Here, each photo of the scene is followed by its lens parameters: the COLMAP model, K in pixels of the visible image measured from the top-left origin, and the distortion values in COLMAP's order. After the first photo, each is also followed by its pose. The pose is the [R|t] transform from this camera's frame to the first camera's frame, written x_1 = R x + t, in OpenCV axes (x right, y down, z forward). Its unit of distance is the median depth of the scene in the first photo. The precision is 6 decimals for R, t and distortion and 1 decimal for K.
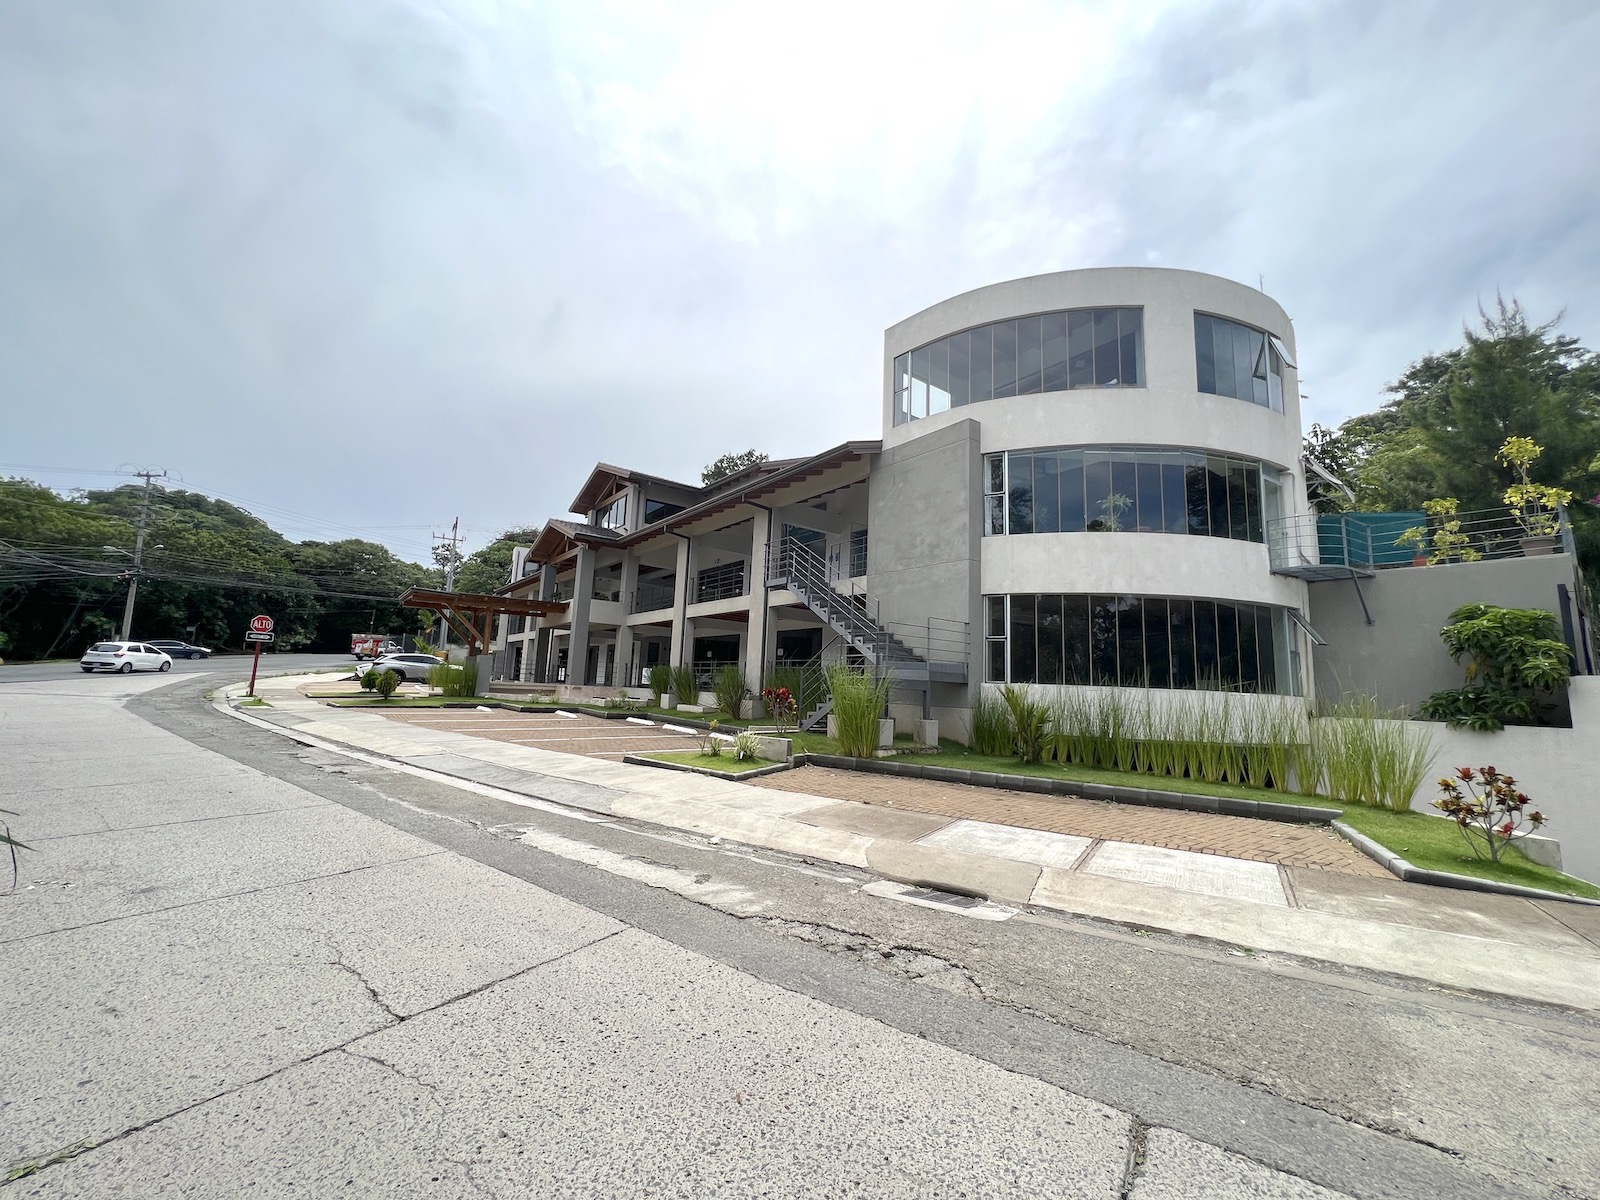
lens RADIAL K [[635.5, 0, 800.0], [0, 635.5, 600.0], [0, 0, 1]] dist [0.002181, -0.000063]
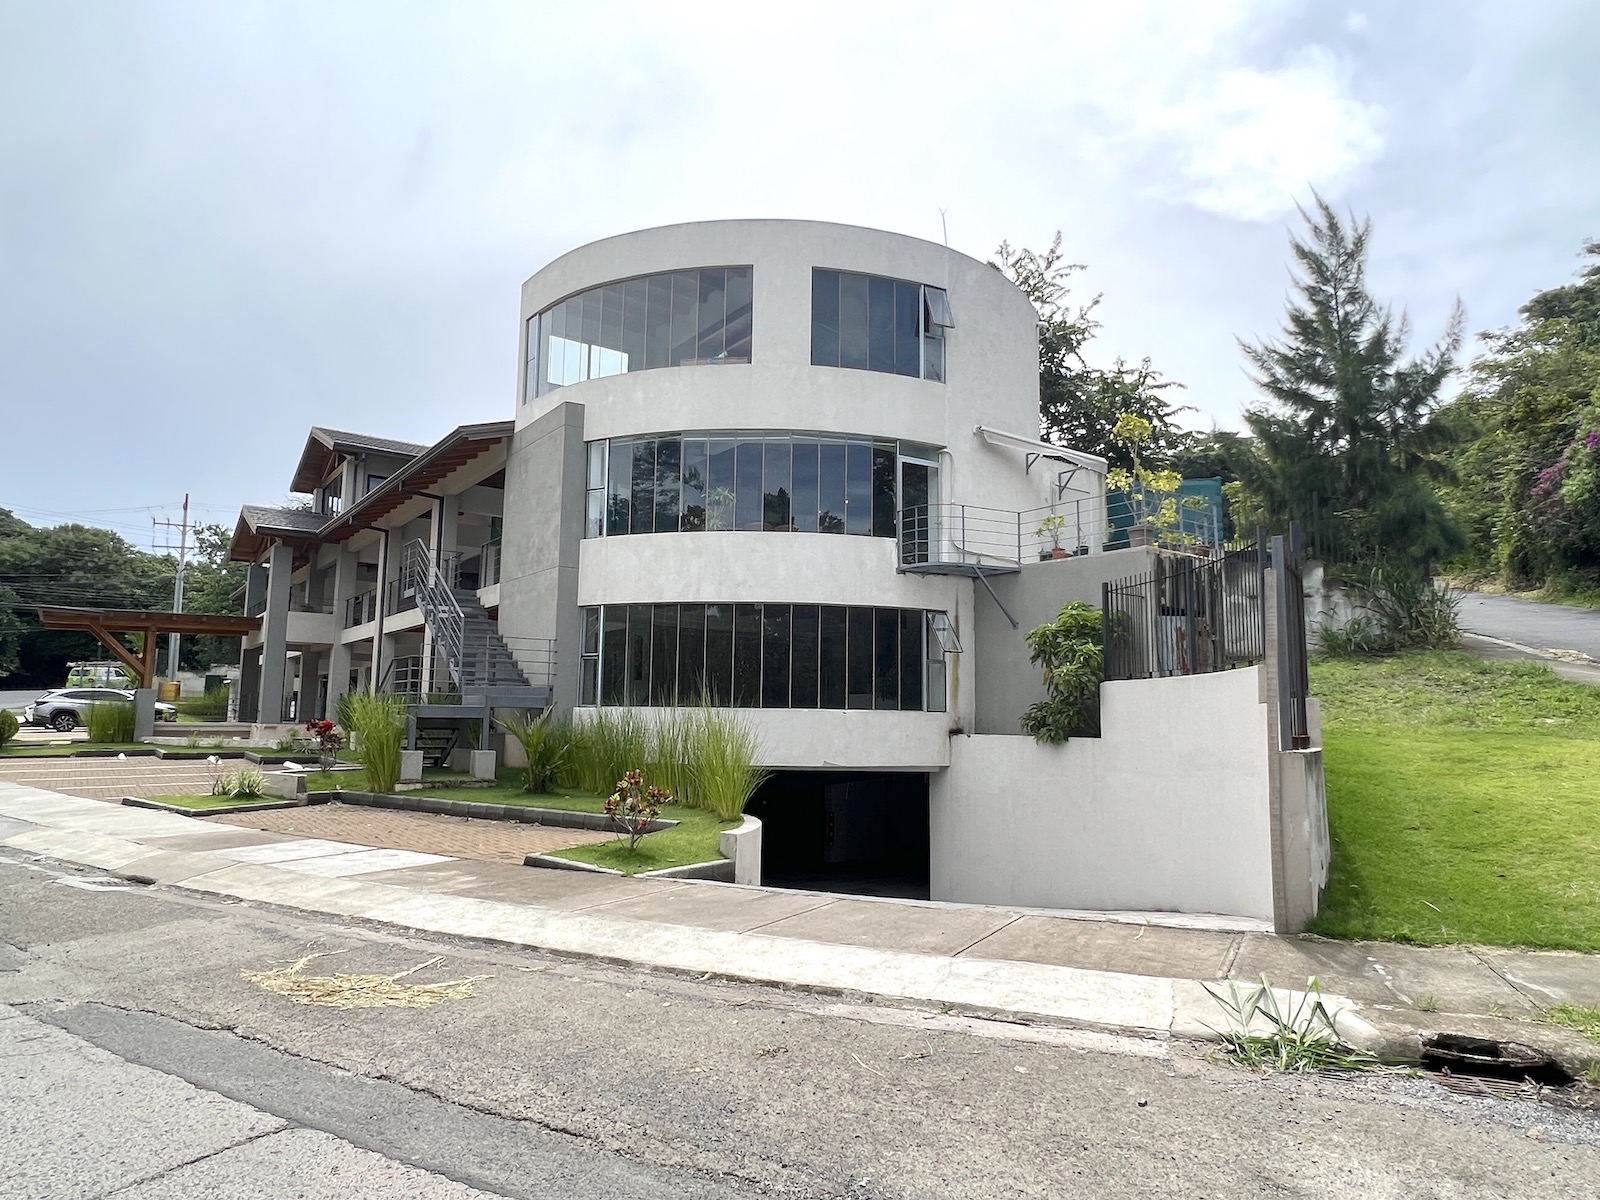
lens RADIAL K [[996.7, 0, 800.0], [0, 996.7, 600.0], [0, 0, 1]] dist [0.007147, 0.002922]
pose [[0.998990, -0.031767, -0.031779, 0.601429], [0.032331, 0.999326, 0.017393, -0.029514], [0.031205, -0.018403, 0.999344, -0.336721]]
